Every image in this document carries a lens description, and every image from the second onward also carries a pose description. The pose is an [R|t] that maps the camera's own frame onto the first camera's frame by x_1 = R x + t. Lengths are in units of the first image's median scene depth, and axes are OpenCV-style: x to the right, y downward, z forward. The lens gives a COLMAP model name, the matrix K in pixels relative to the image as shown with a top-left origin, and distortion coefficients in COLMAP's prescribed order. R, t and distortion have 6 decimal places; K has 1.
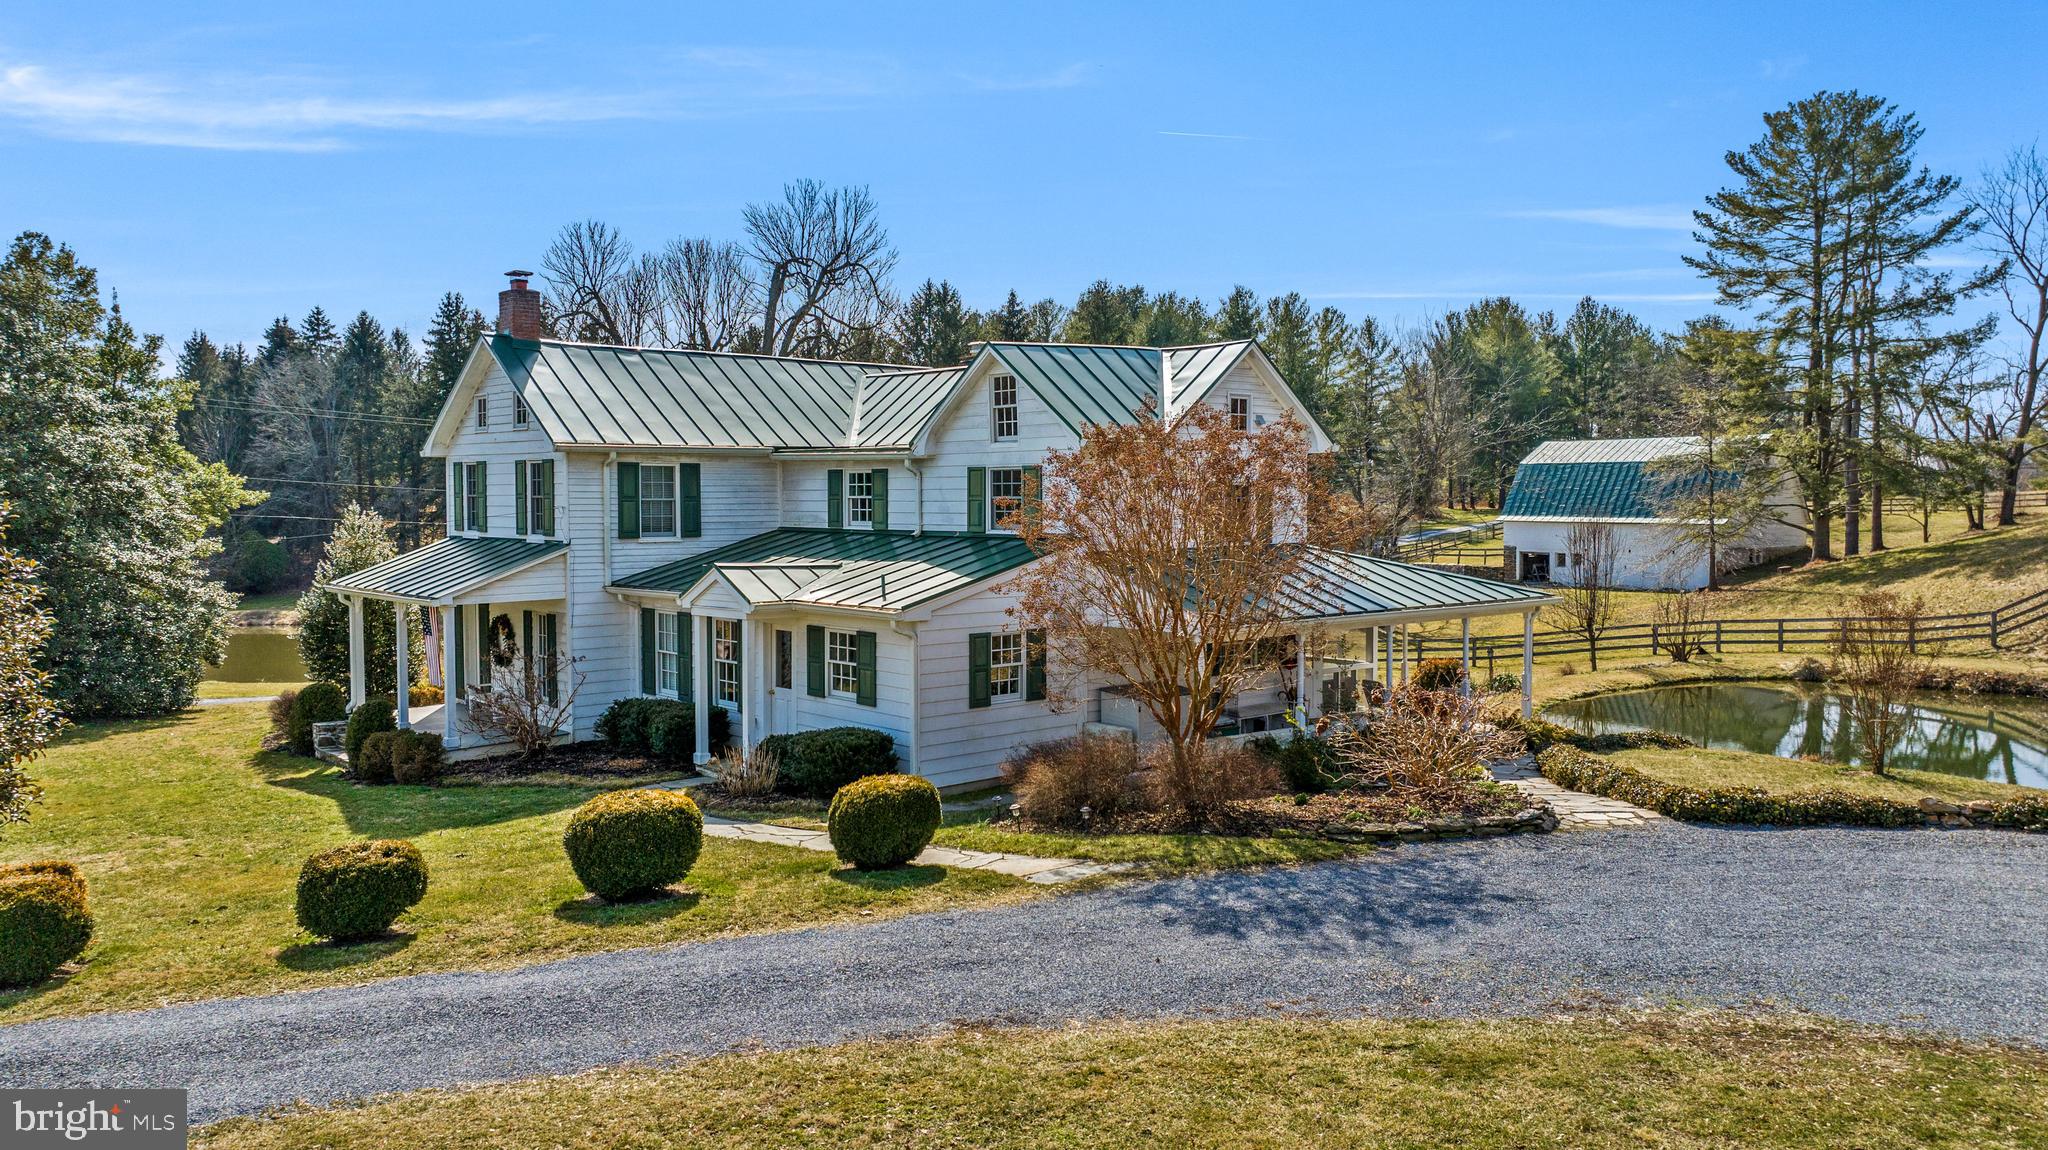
lens RADIAL K [[1360.7, 0, 1104.2], [0, 1360.7, 572.9], [0, 0, 1]] dist [0.094165, 0.000467]
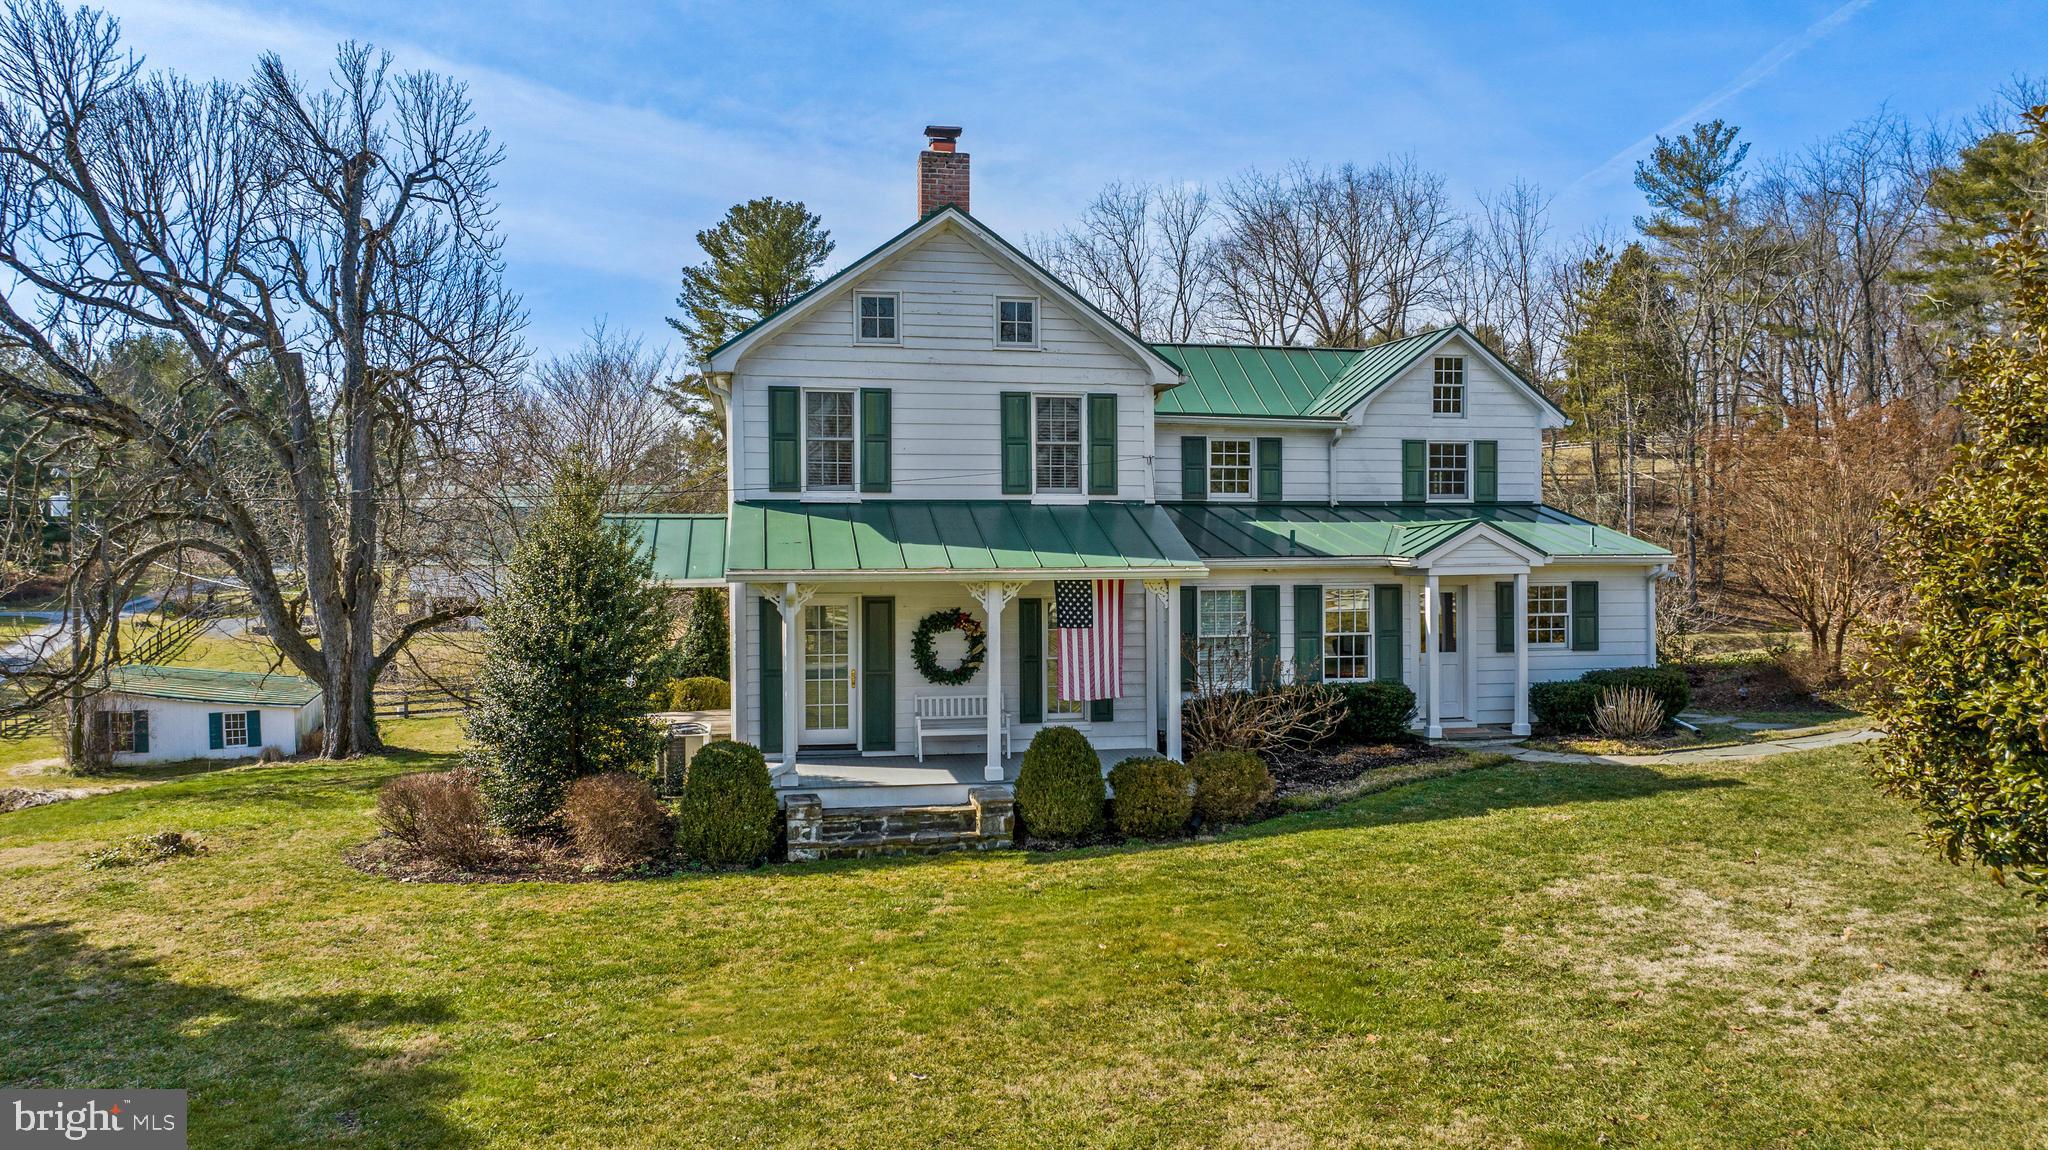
lens RADIAL K [[1439.3, 0, 1024.0], [0, 1439.3, 575.0], [0, 0, 1]] dist [-0.020699, 0.000571]
pose [[0.550702, -0.002959, 0.834697, -1.165299], [0.051103, 0.998237, -0.030177, 0.043847], [-0.833136, 0.059274, 0.549882, 0.640447]]
